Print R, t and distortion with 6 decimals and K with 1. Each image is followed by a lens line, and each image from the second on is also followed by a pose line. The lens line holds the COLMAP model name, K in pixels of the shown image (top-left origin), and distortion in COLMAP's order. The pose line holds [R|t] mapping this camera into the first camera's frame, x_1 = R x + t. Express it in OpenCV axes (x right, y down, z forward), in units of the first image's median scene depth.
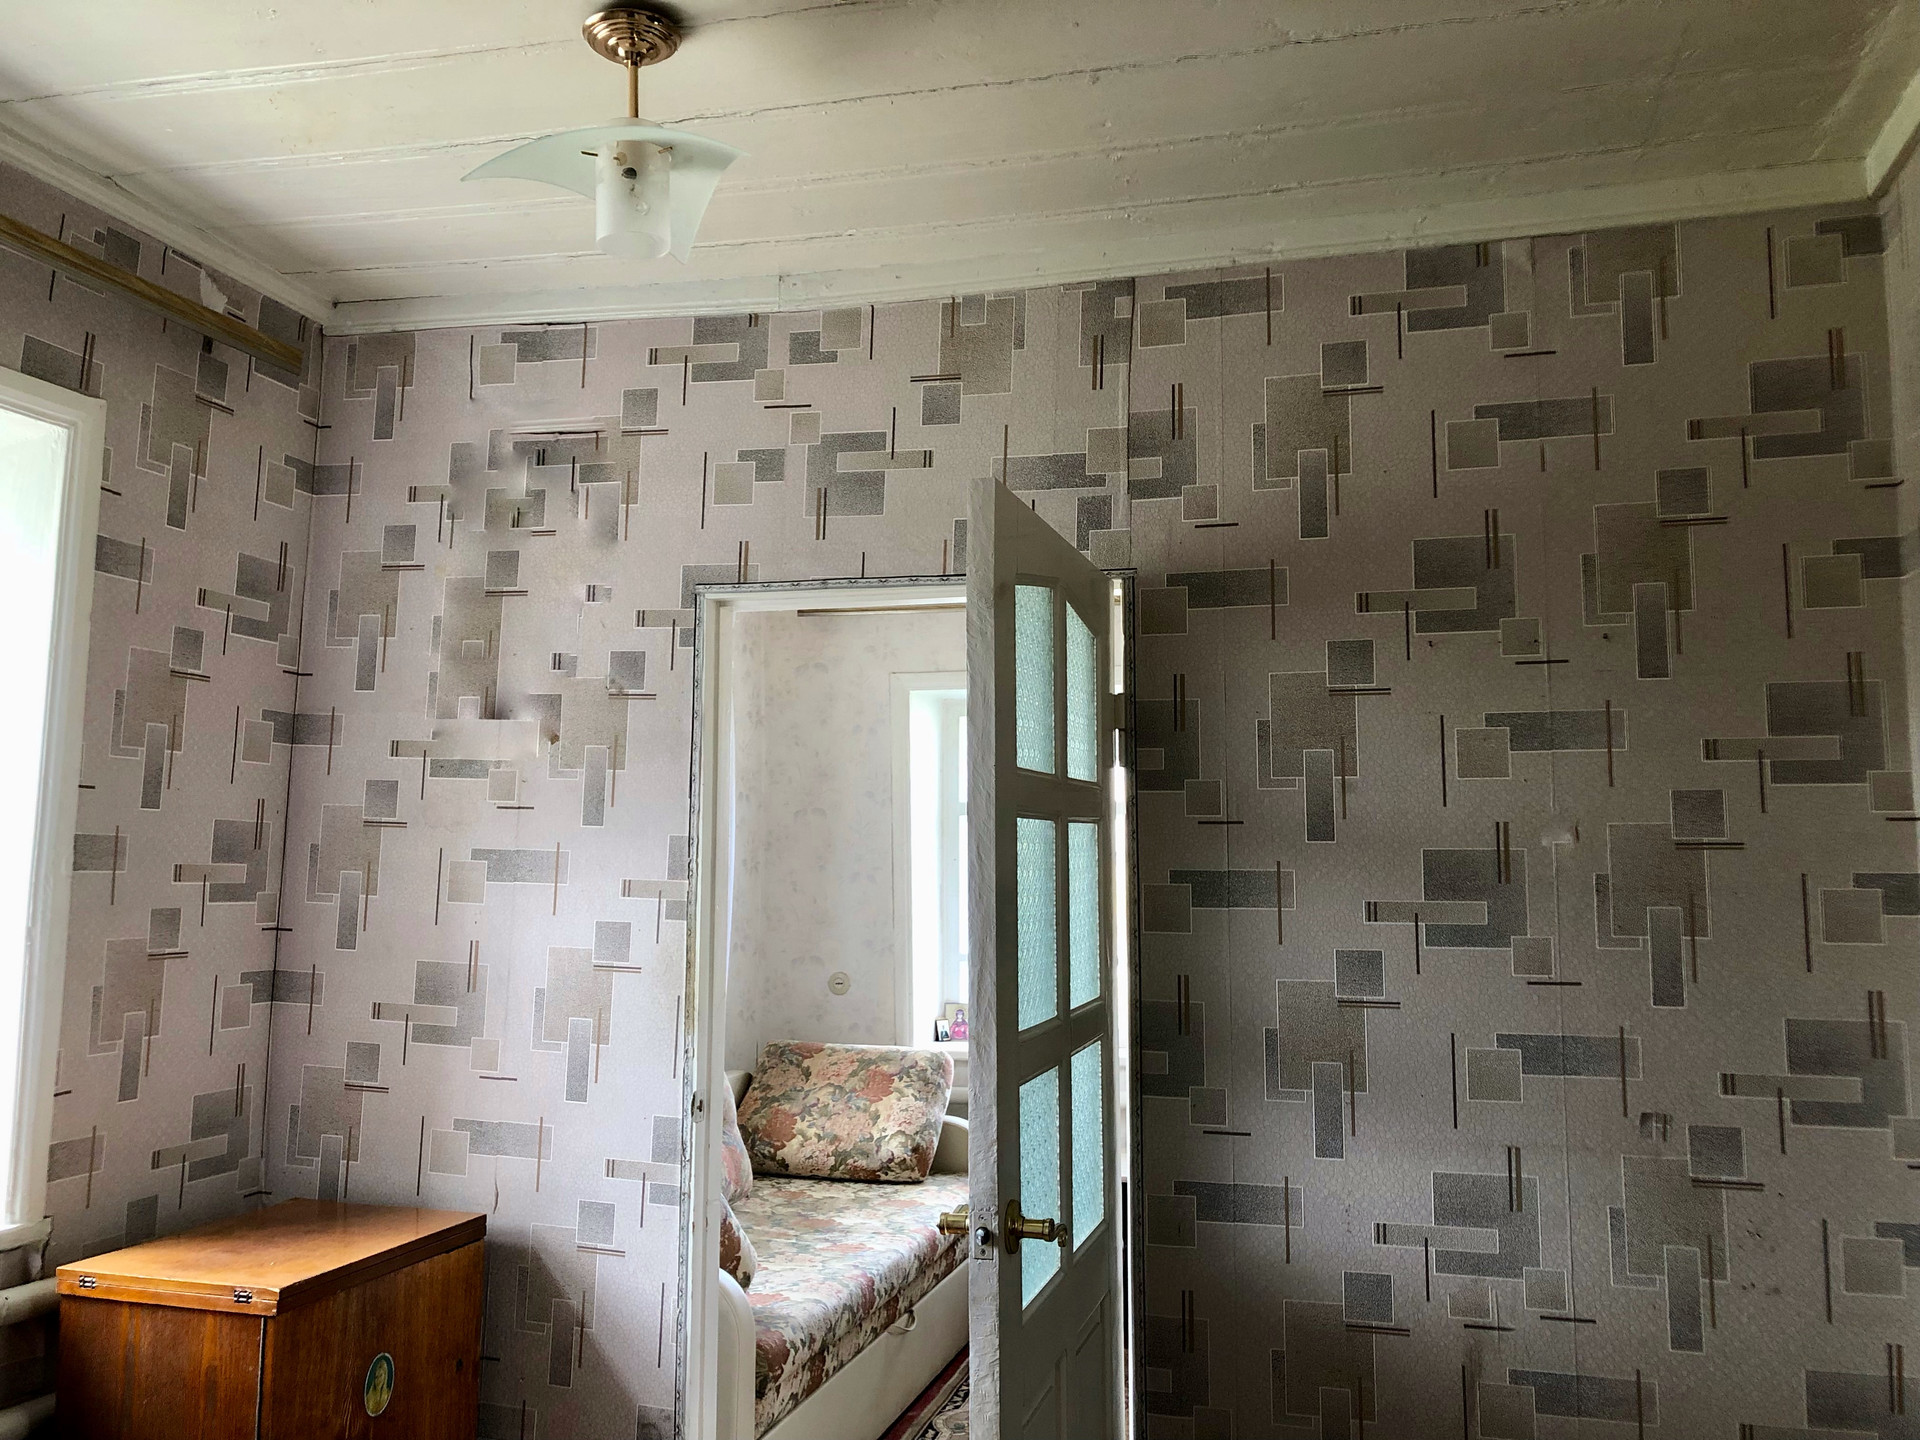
lens RADIAL K [[1581.1, 0, 958.0], [0, 1581.1, 716.8], [0, 0, 1]] dist [0.024392, -0.003034]
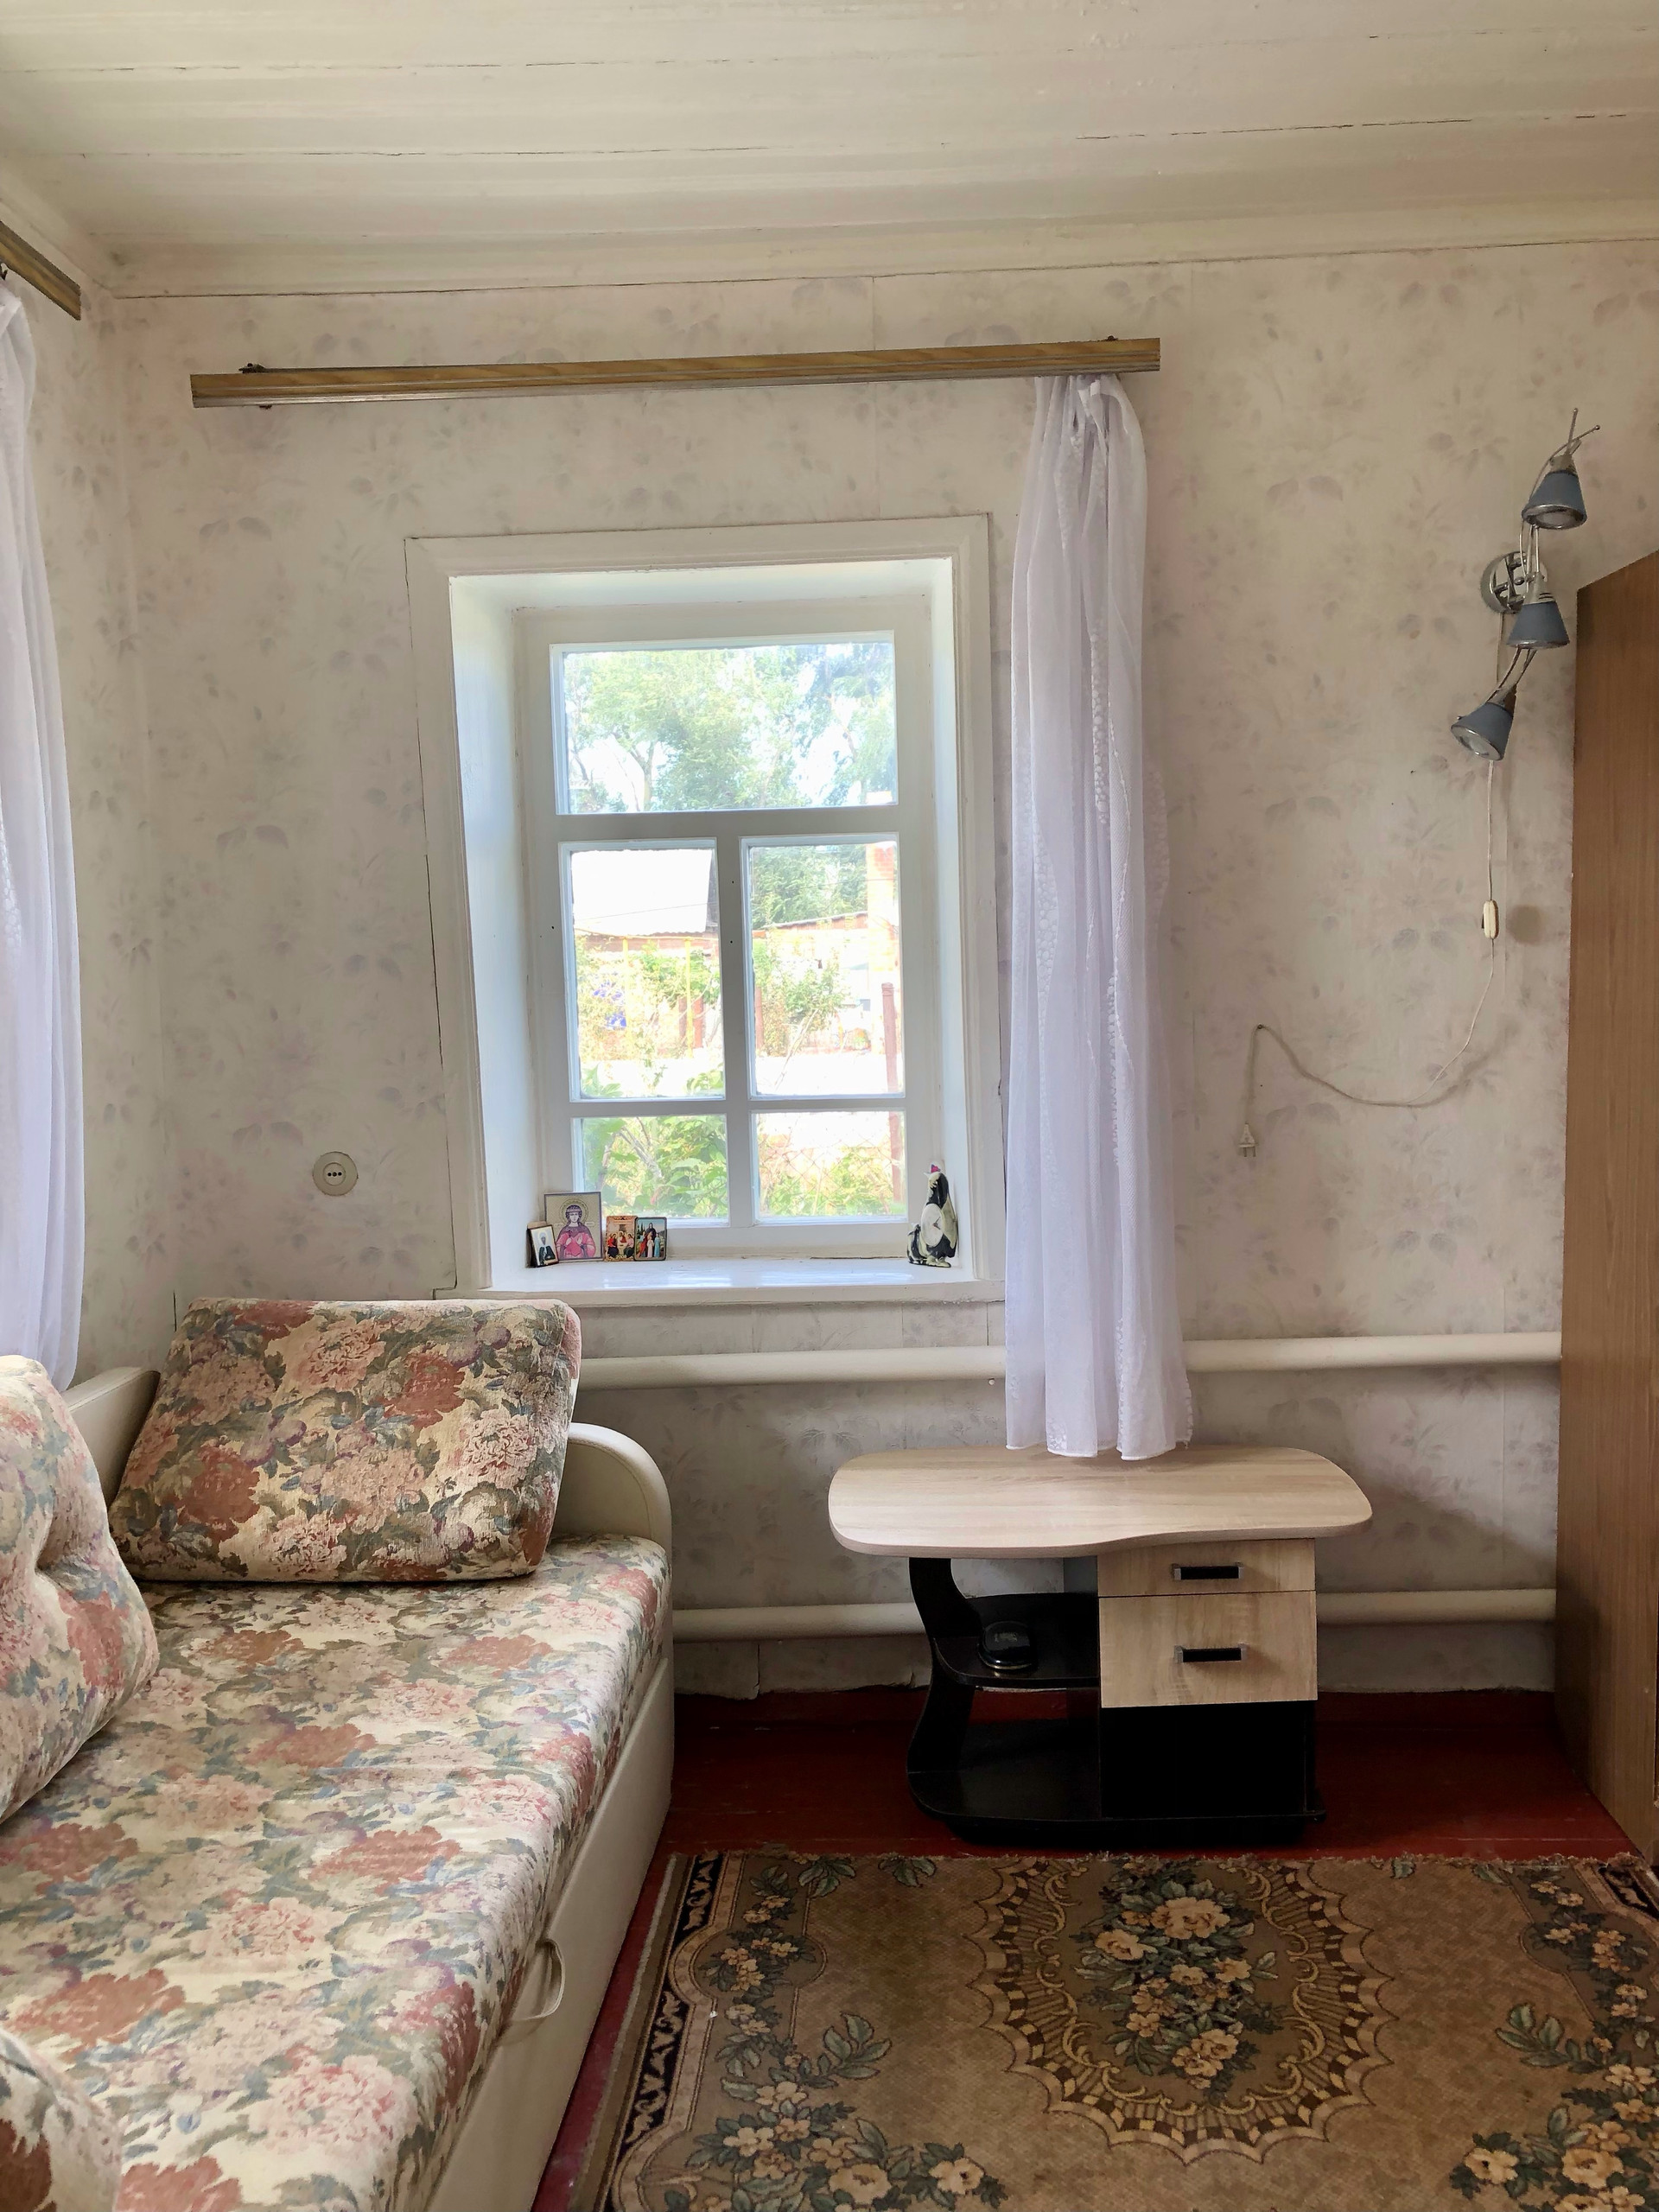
lens RADIAL K [[1821.5, 0, 844.3], [0, 1821.5, 1051.2], [0, 0, 1]] dist [0.024392, -0.003034]
pose [[0.978764, -0.045784, 0.199811, -0.033518], [0.014822, 0.987994, 0.153781, 0.047199], [-0.204453, -0.147554, 0.967692, 0.451162]]
